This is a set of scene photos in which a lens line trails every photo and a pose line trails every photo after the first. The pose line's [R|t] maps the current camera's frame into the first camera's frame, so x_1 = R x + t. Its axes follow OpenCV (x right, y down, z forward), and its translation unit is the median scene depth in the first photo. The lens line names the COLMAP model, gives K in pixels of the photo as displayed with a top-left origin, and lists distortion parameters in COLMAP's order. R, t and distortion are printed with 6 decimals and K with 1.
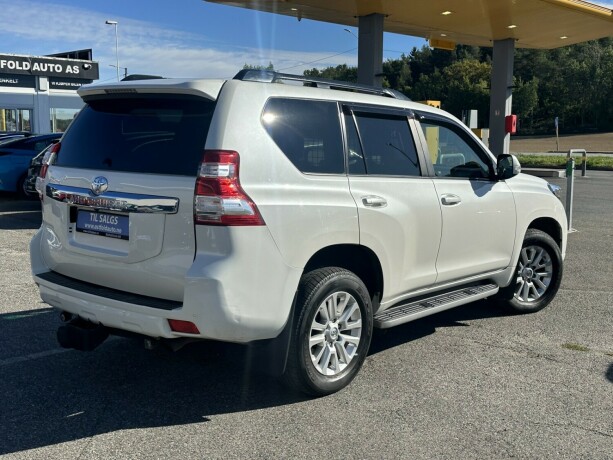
lens RADIAL K [[722.6, 0, 306.5], [0, 722.6, 230.0], [0, 0, 1]] dist [0.186840, -0.426578]
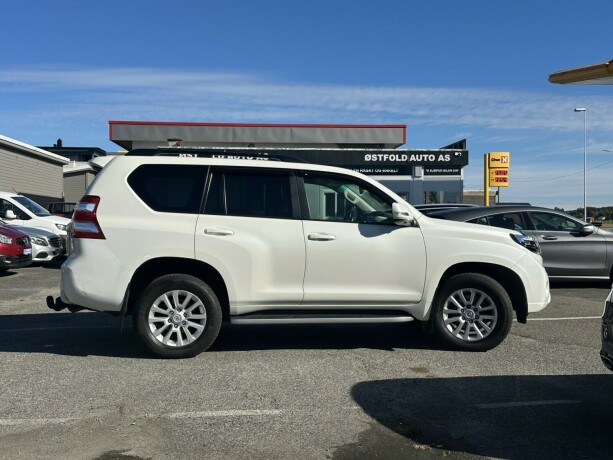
lens RADIAL K [[722.6, 0, 306.5], [0, 722.6, 230.0], [0, 0, 1]] dist [0.186840, -0.426578]
pose [[0.762607, 0.001041, -0.646861, 0.814410], [-0.078524, 0.992752, -0.090977, 0.052246], [0.642078, 0.120174, 0.757162, 0.009061]]
